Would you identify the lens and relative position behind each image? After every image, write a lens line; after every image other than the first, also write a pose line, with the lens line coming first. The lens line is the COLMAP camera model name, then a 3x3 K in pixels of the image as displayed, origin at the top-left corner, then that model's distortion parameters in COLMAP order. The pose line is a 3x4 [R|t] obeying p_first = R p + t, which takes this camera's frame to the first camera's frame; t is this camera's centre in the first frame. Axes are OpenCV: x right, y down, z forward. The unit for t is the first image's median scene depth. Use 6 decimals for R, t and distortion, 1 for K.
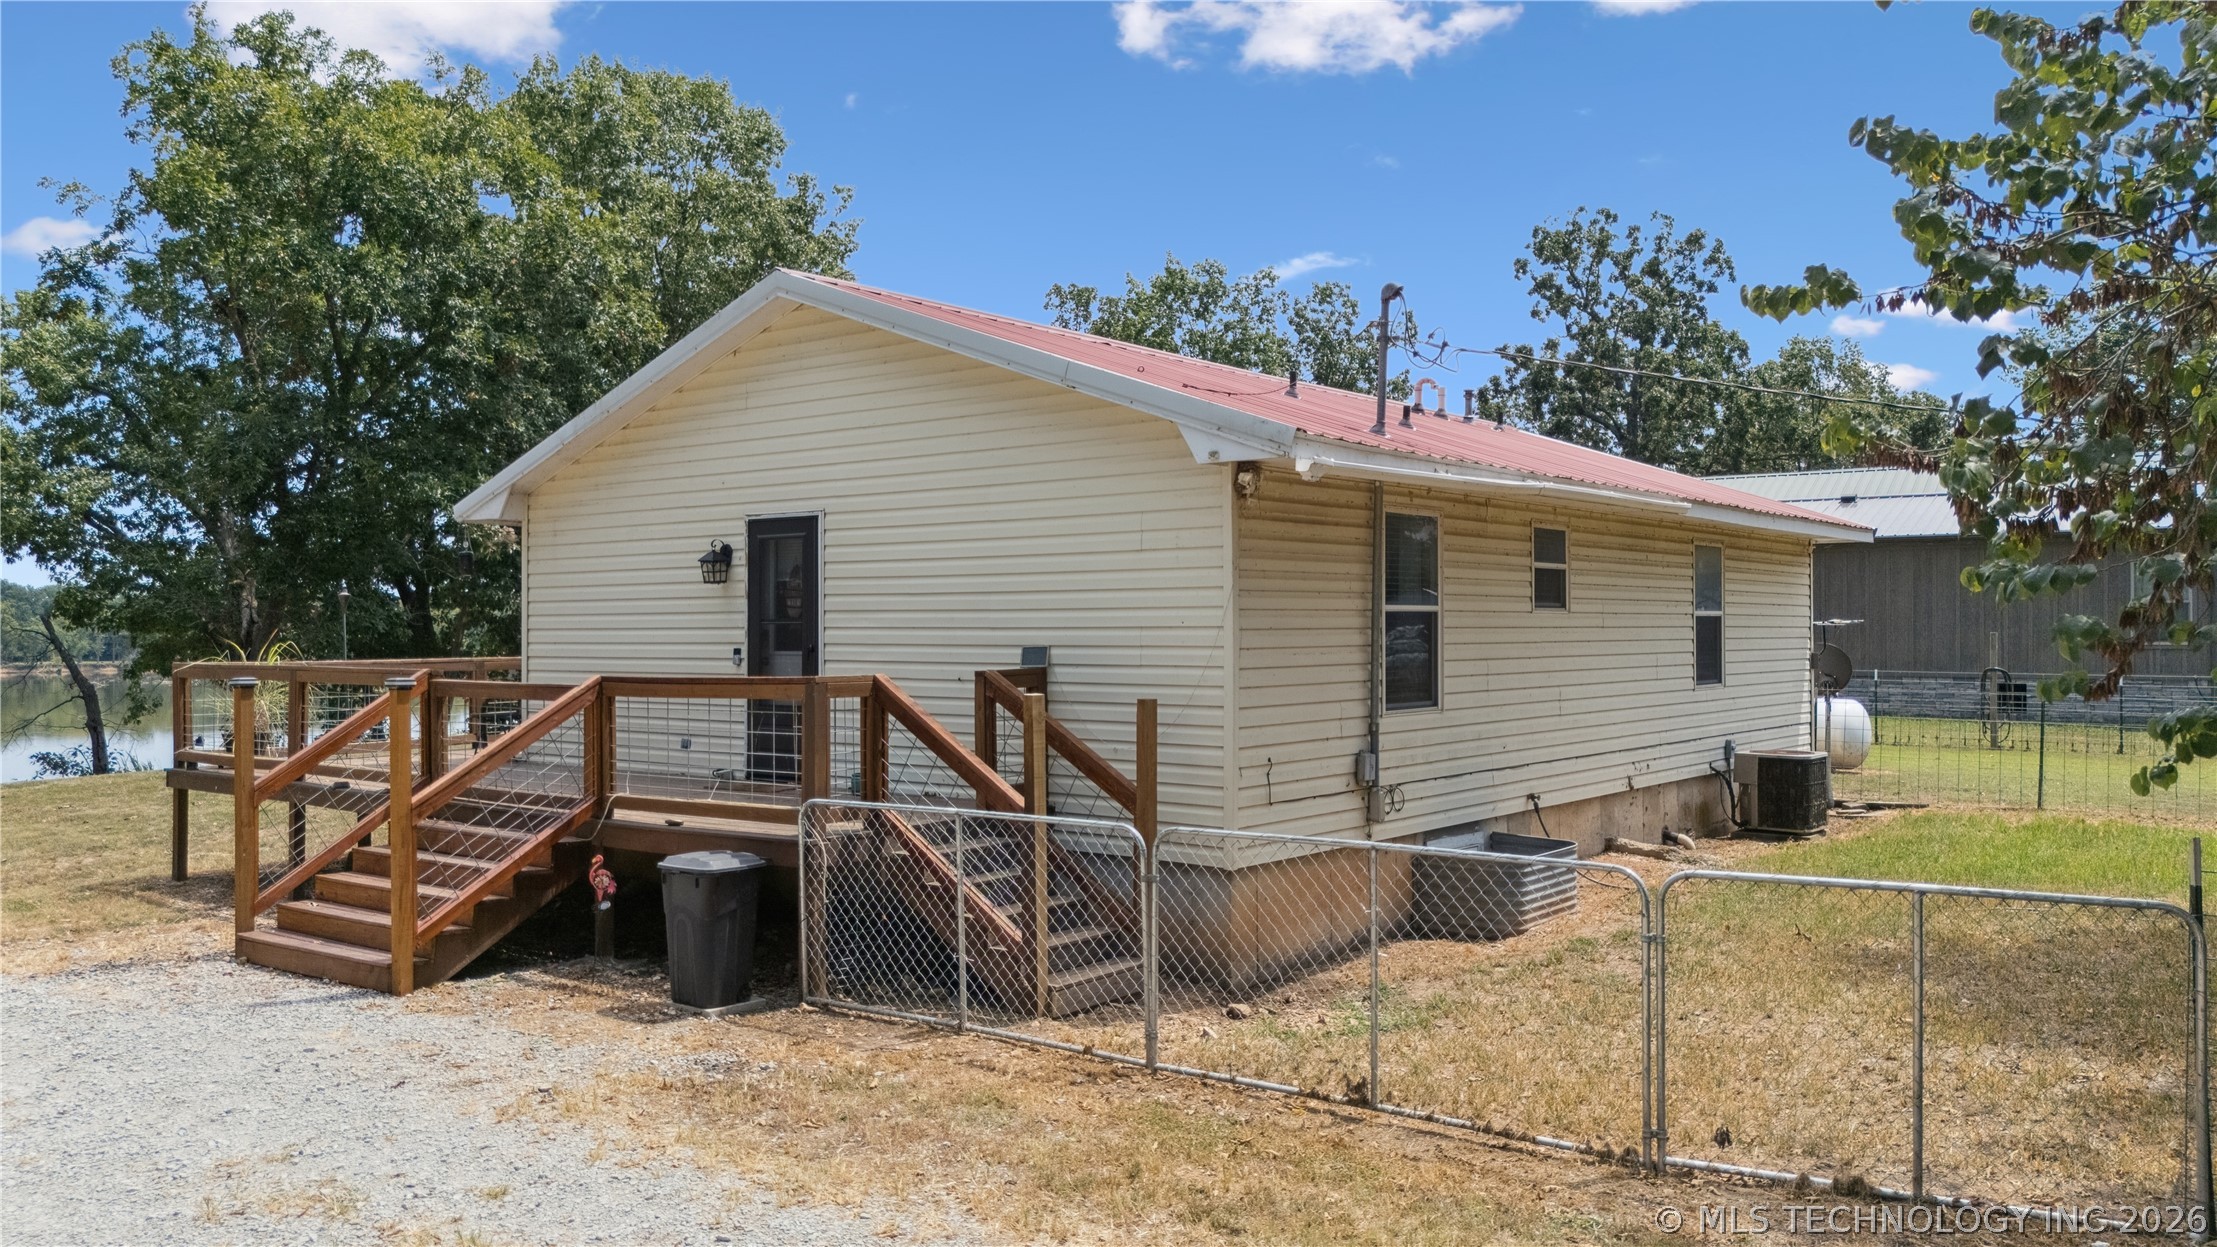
lens RADIAL K [[1615.1, 0, 1108.5], [0, 1615.1, 623.5], [0, 0, 1]] dist [0.091140, -0.086618]
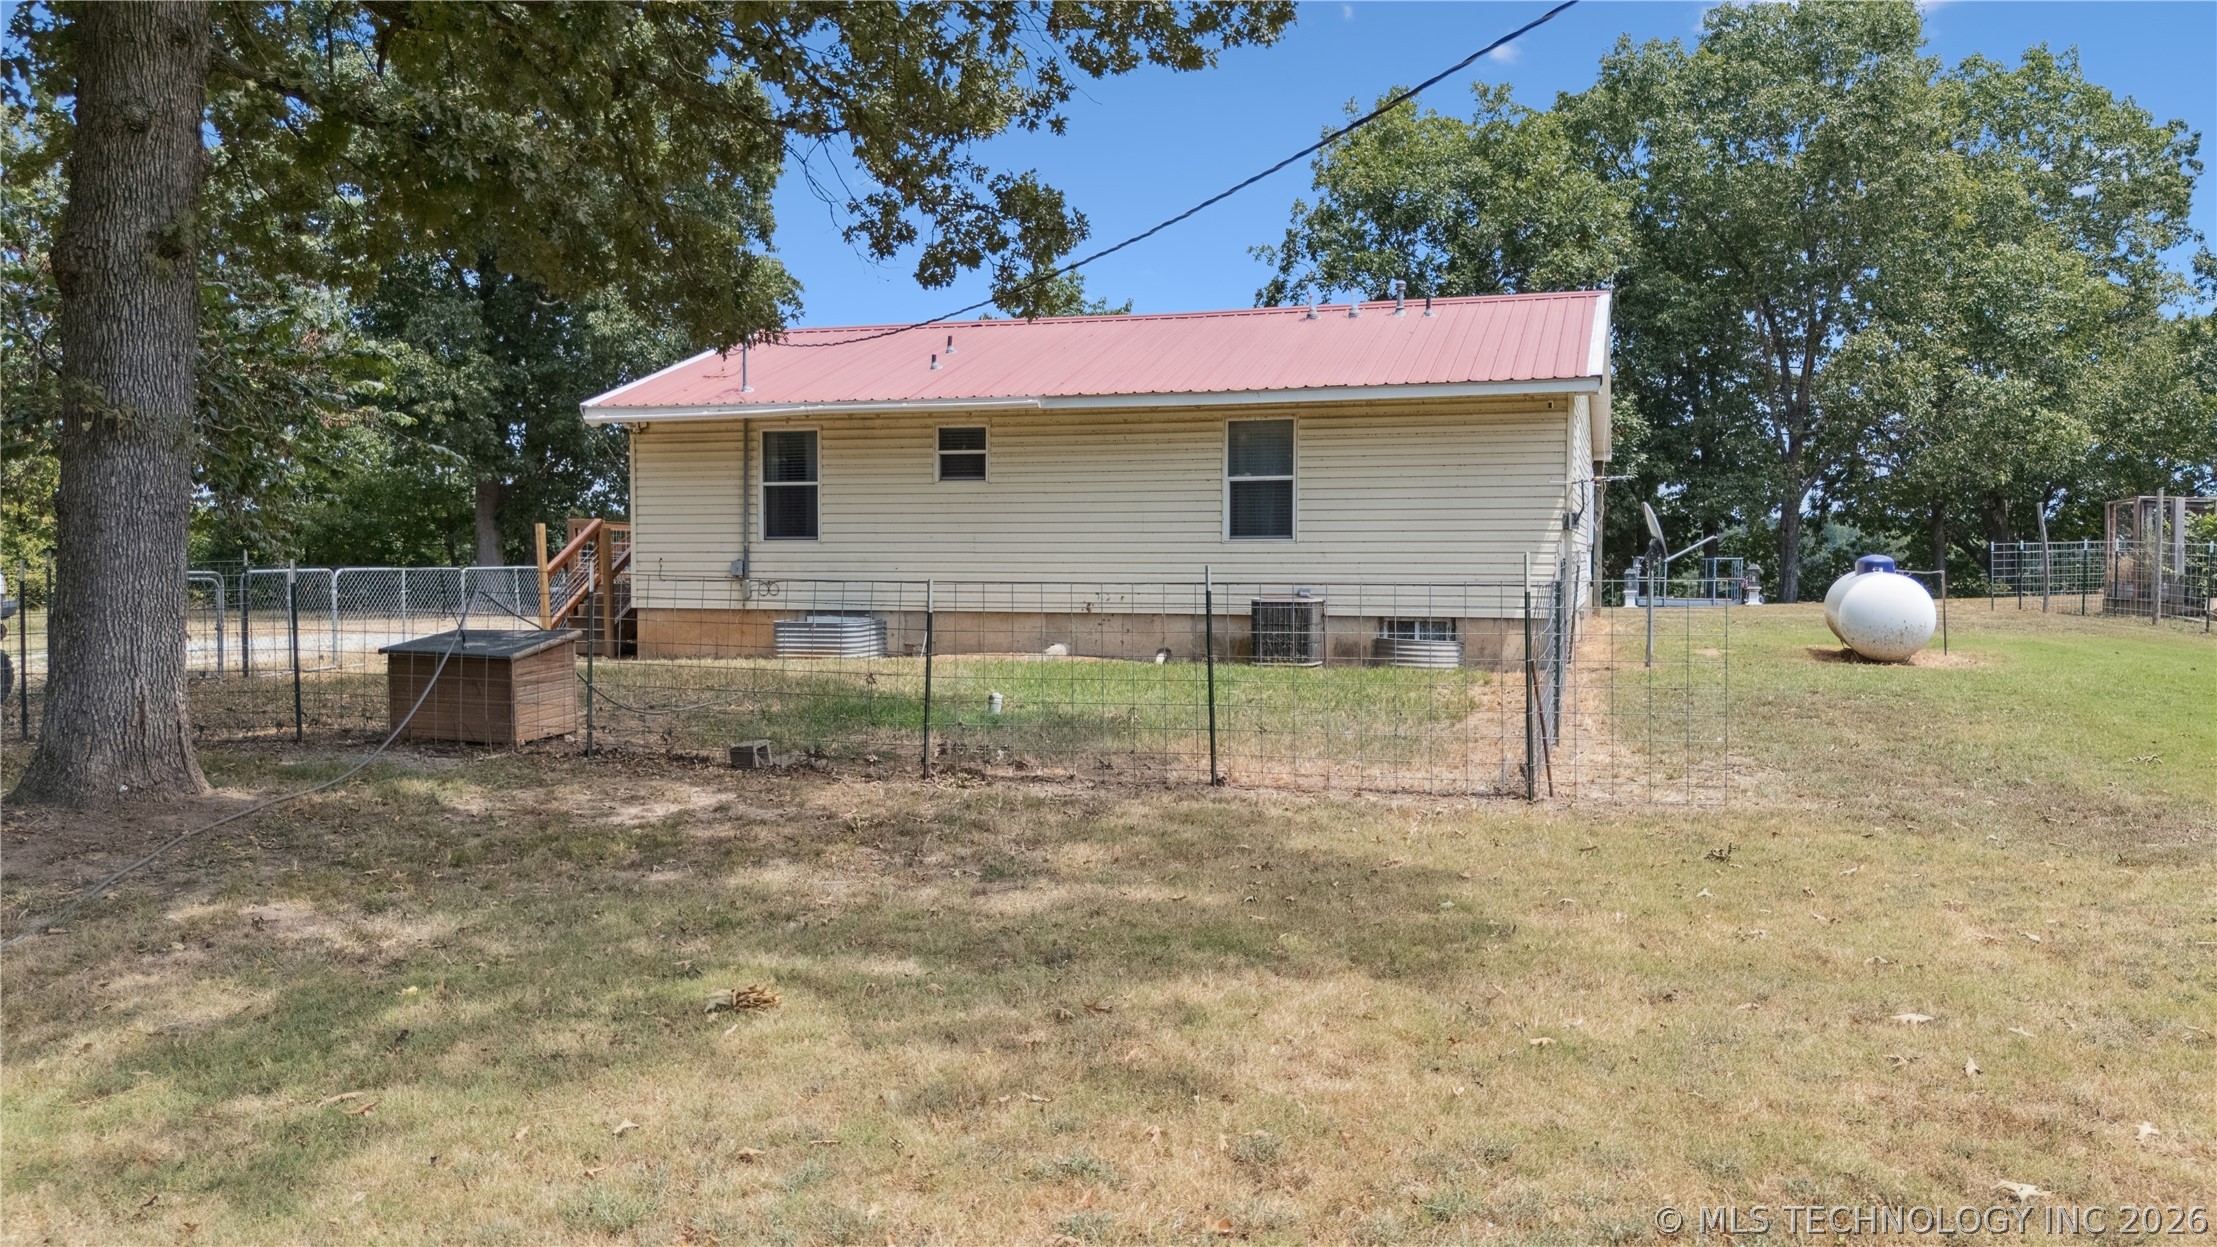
lens RADIAL K [[1615.1, 0, 1108.5], [0, 1615.1, 623.5], [0, 0, 1]] dist [0.091140, -0.086618]
pose [[0.388897, 0.044172, -0.920222, 1.677648], [0.004661, 0.998743, 0.049911, 0.048033], [0.921270, -0.023699, 0.388202, 0.527581]]
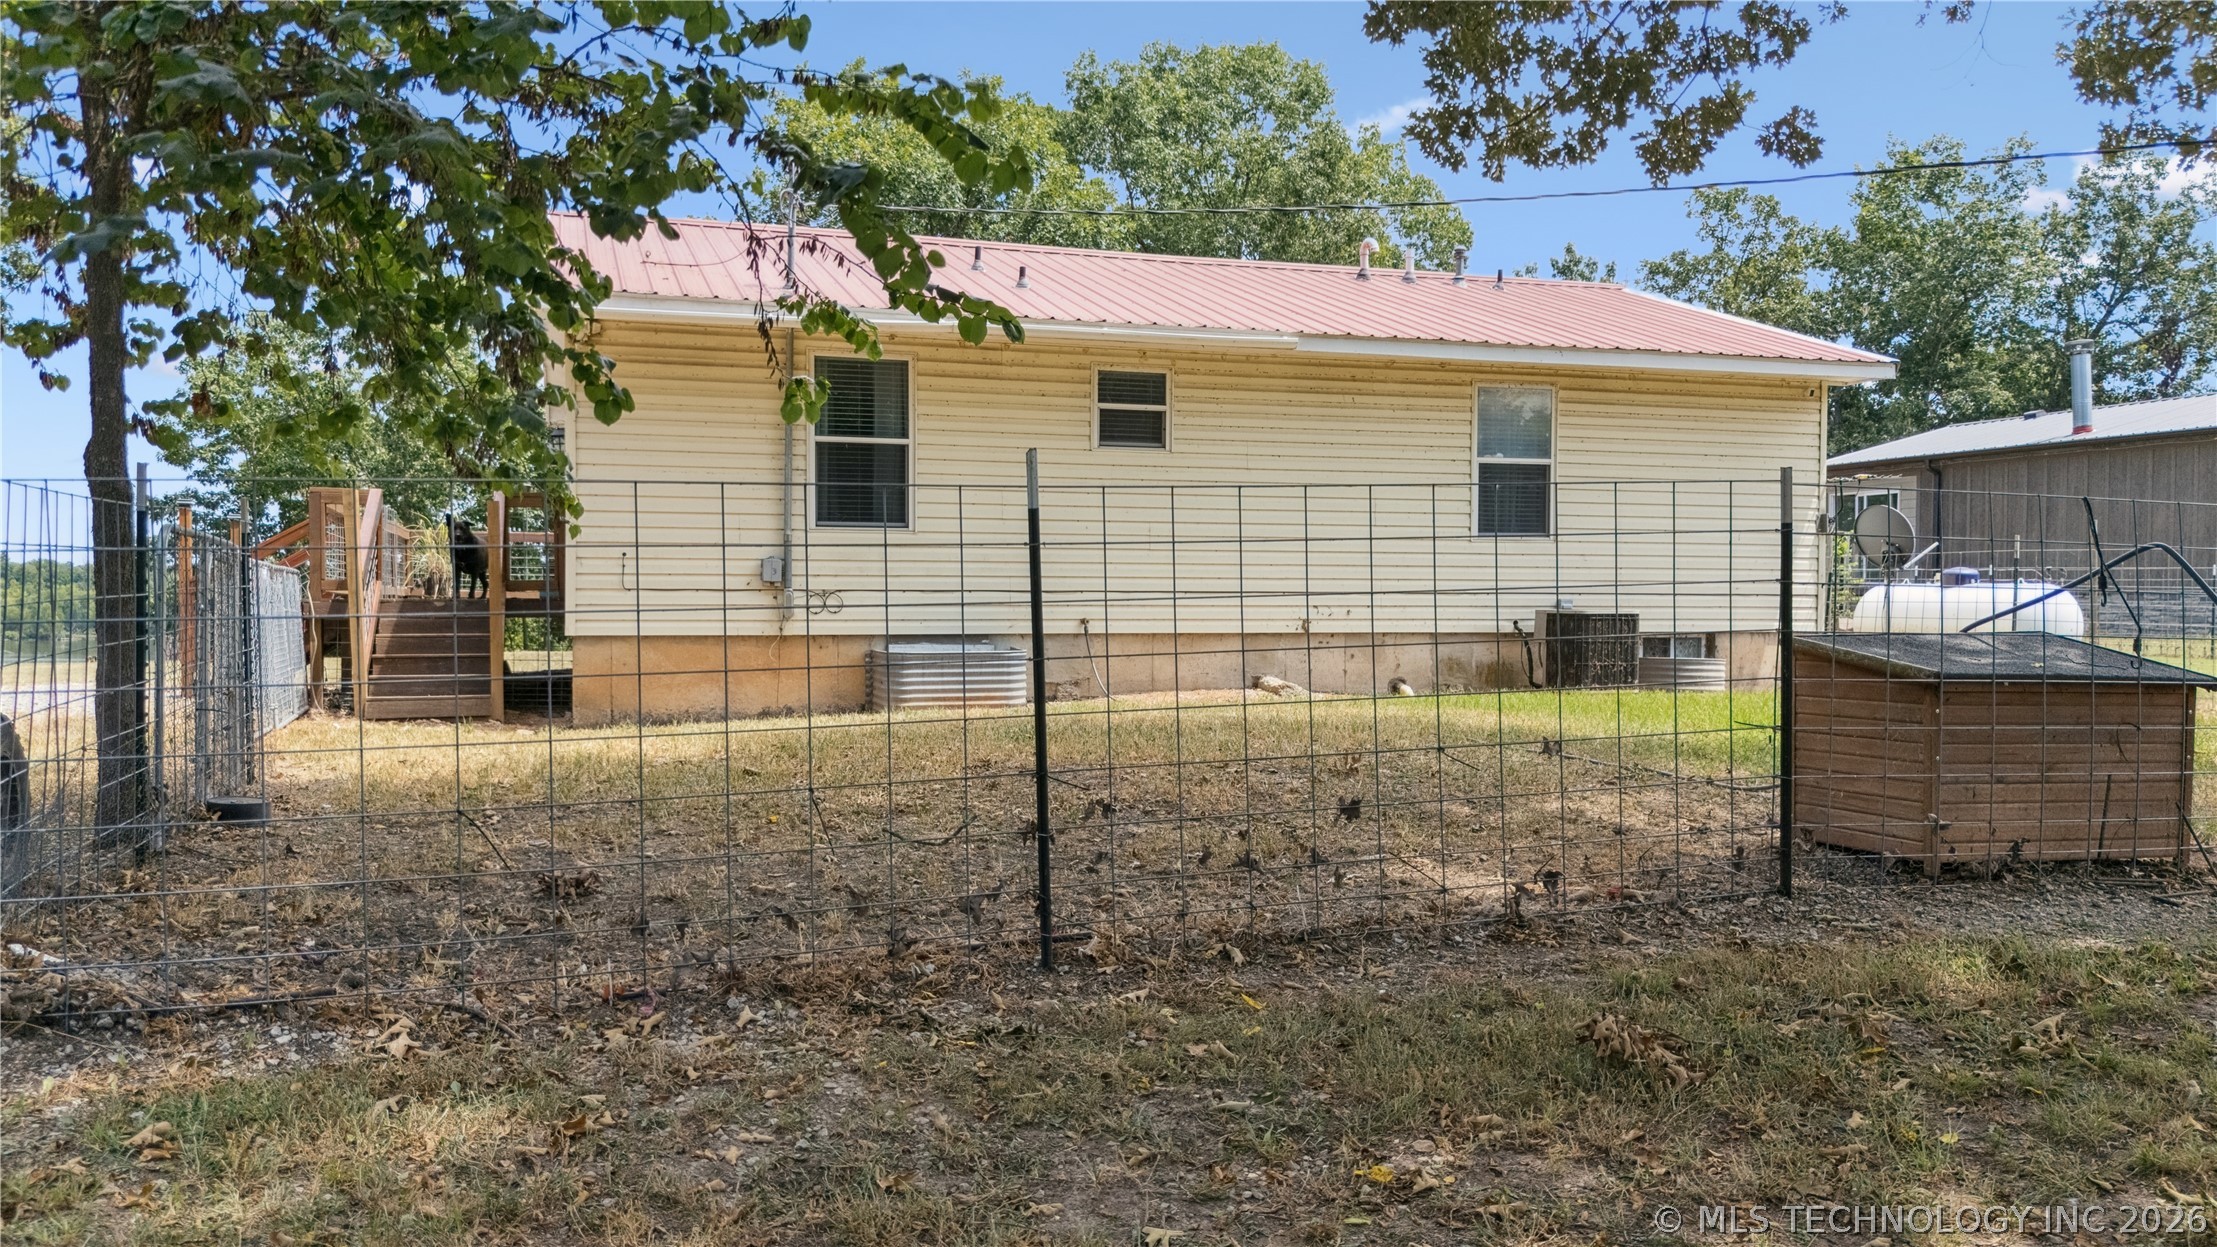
lens RADIAL K [[1615.1, 0, 1108.5], [0, 1615.1, 623.5], [0, 0, 1]] dist [0.091140, -0.086618]
pose [[0.846151, 0.012248, -0.532803, 0.805046], [-0.000649, 0.999759, 0.021952, 0.080661], [0.532943, -0.018229, 0.845954, 0.097822]]
